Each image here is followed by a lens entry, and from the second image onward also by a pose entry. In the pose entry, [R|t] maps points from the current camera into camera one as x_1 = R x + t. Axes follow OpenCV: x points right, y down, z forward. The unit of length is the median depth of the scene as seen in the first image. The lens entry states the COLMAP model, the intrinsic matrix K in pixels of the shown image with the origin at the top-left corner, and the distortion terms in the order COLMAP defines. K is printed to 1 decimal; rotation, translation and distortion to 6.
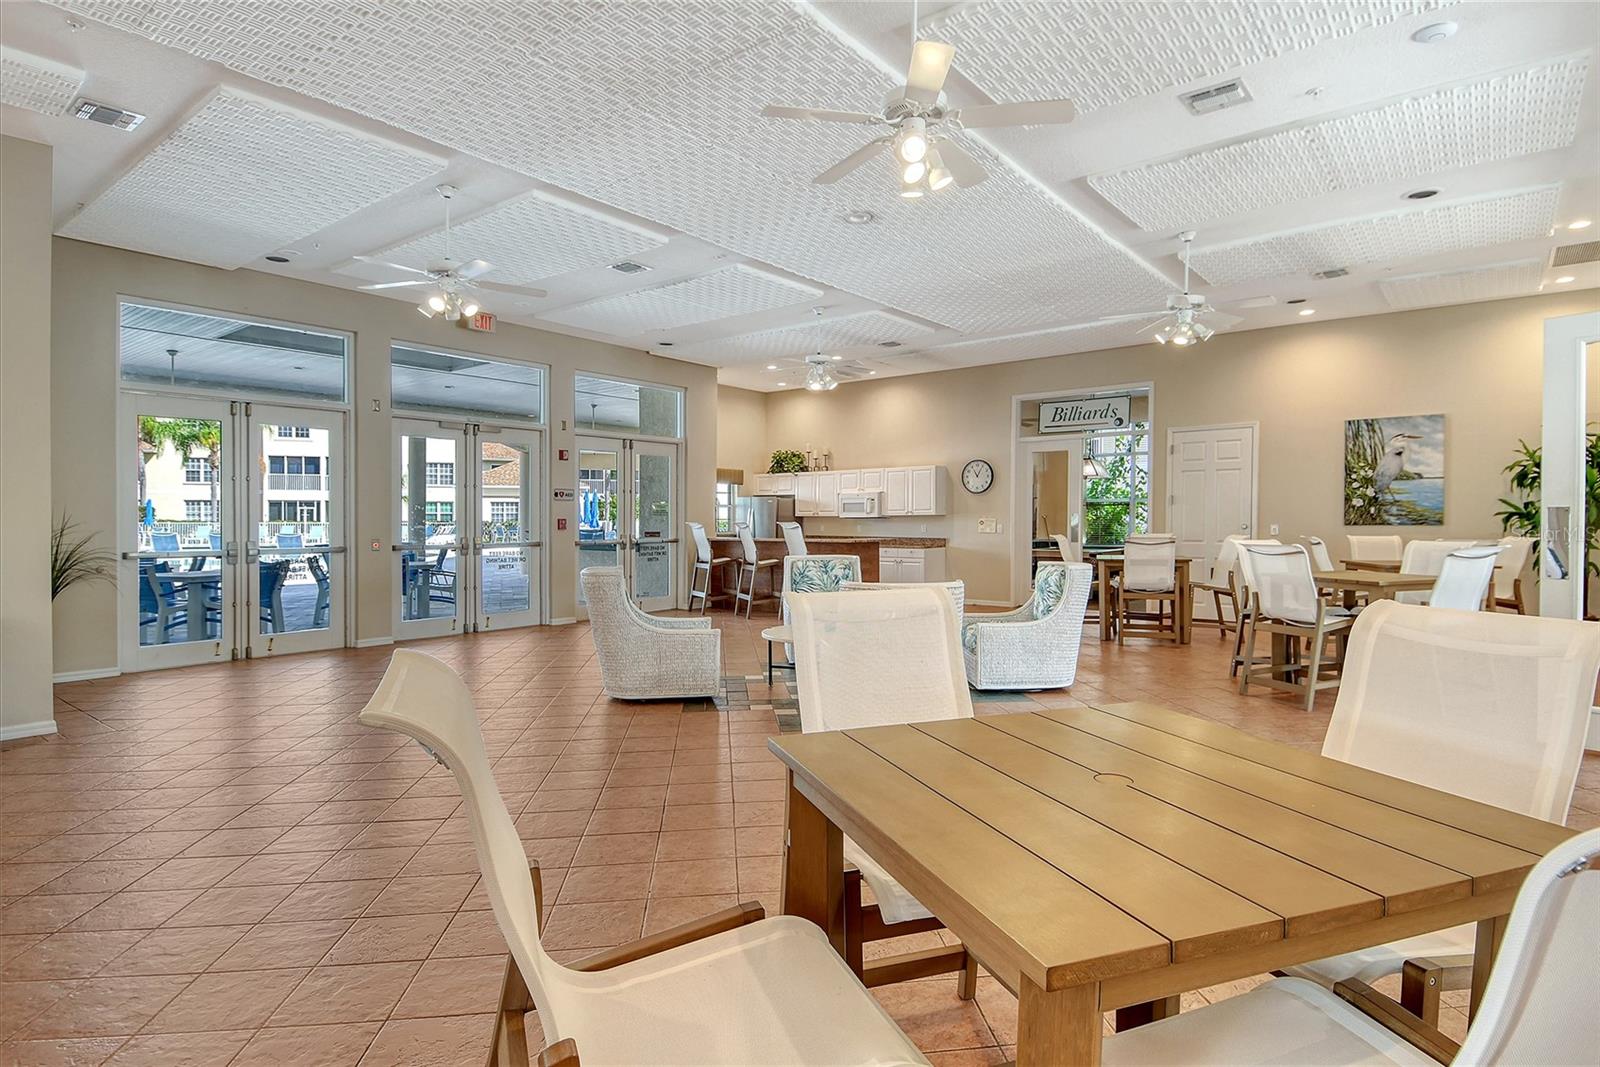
lens RADIAL K [[859.0, 0, 801.3], [0, 859.0, 525.4], [0, 0, 1]] dist [0.007188, 0.000172]
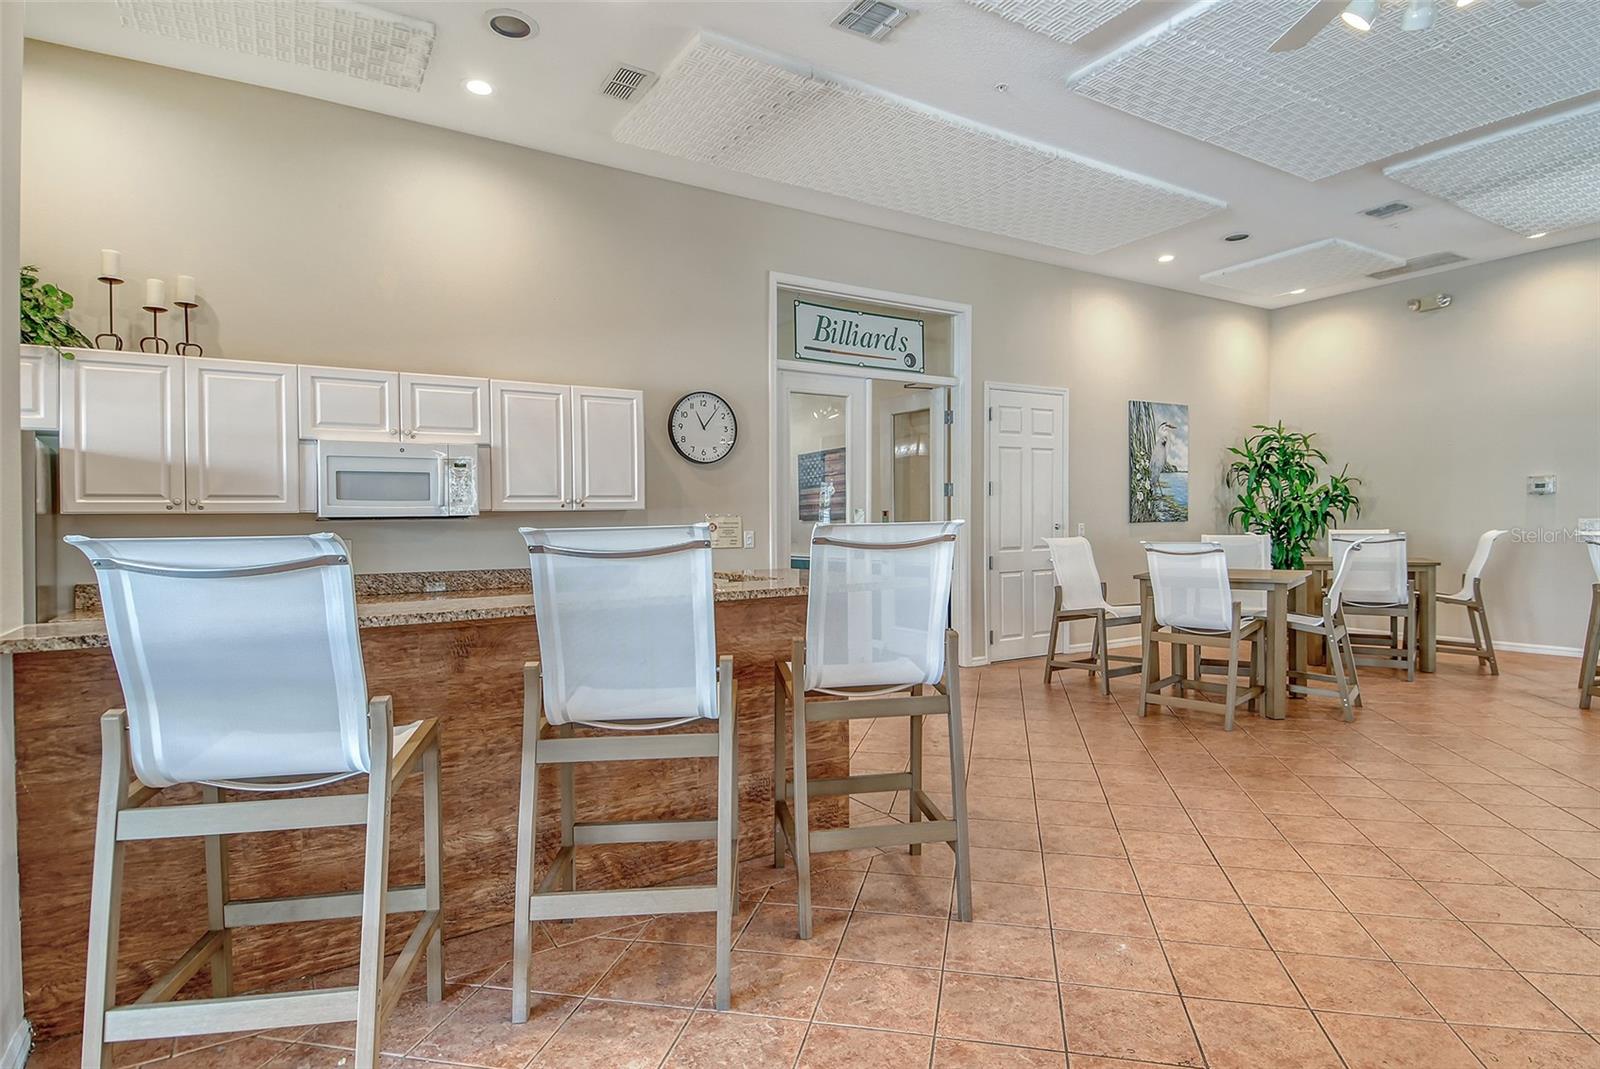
lens RADIAL K [[859.0, 0, 800.6], [0, 859.0, 546.6], [0, 0, 1]] dist [0.007188, 0.000172]
pose [[0.322739, -0.014134, 0.946382, -0.286444], [0.032524, 0.999464, 0.003835, 0.009393], [-0.945929, 0.029543, 0.323026, 1.049664]]
